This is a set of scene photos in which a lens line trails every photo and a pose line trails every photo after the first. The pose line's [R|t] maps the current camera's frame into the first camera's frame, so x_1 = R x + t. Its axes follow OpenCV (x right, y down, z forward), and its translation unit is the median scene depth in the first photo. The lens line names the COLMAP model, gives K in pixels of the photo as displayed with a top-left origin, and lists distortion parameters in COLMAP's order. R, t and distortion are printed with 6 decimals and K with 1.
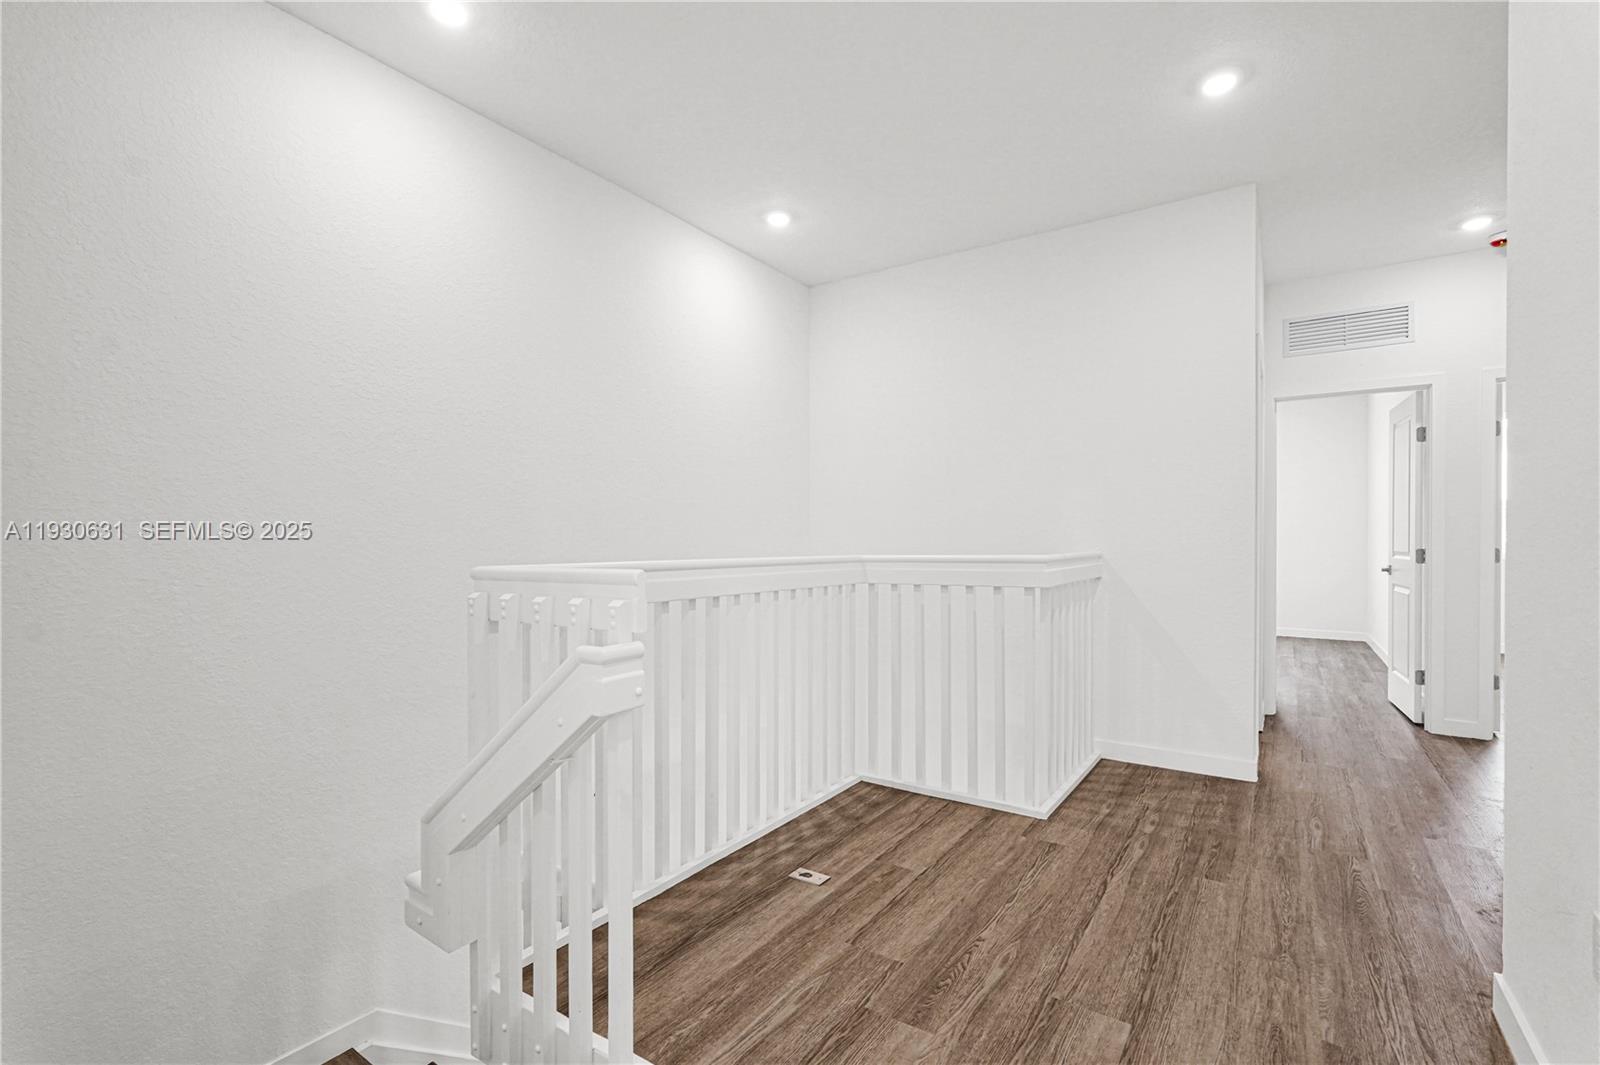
lens RADIAL K [[715.7, 0, 795.8], [0, 715.7, 538.3], [0, 0, 1]] dist [-0.017316, 0.008681]
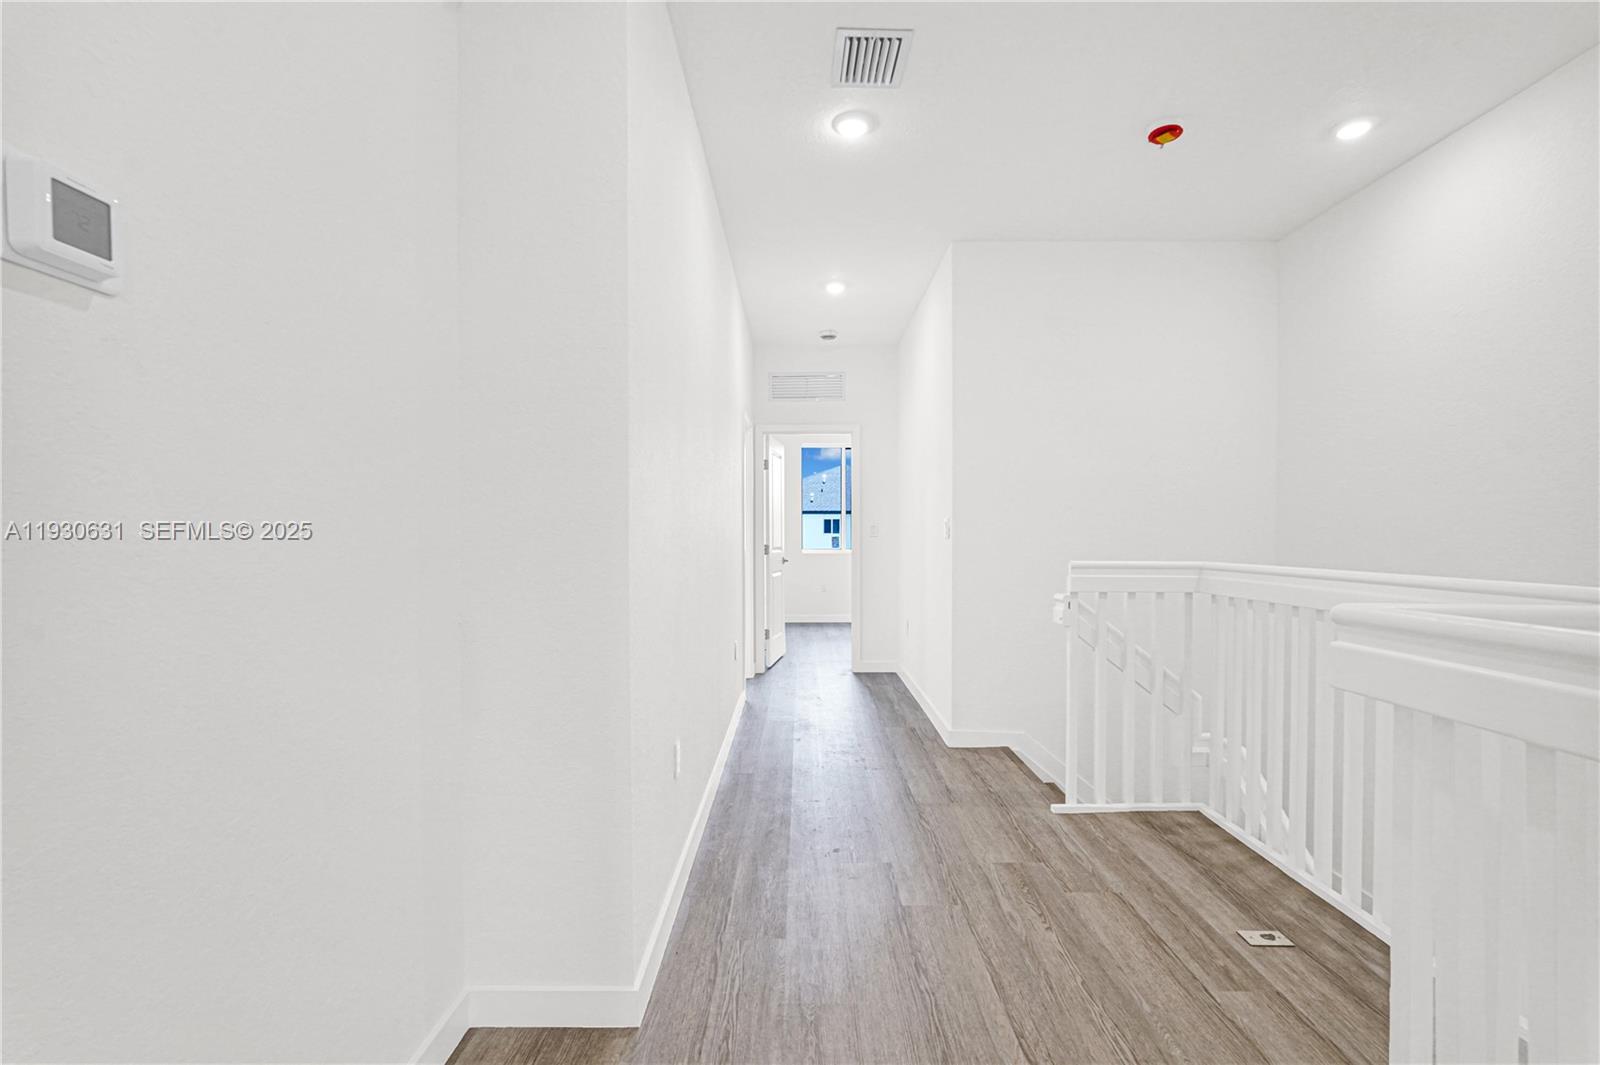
lens RADIAL K [[715.7, 0, 801.7], [0, 715.7, 536.1], [0, 0, 1]] dist [-0.017316, 0.008681]
pose [[-0.823461, 0.002373, -0.567368, 1.093238], [0.004072, 0.999990, -0.001728, -0.015497], [0.567359, -0.003733, -0.823462, 1.571380]]
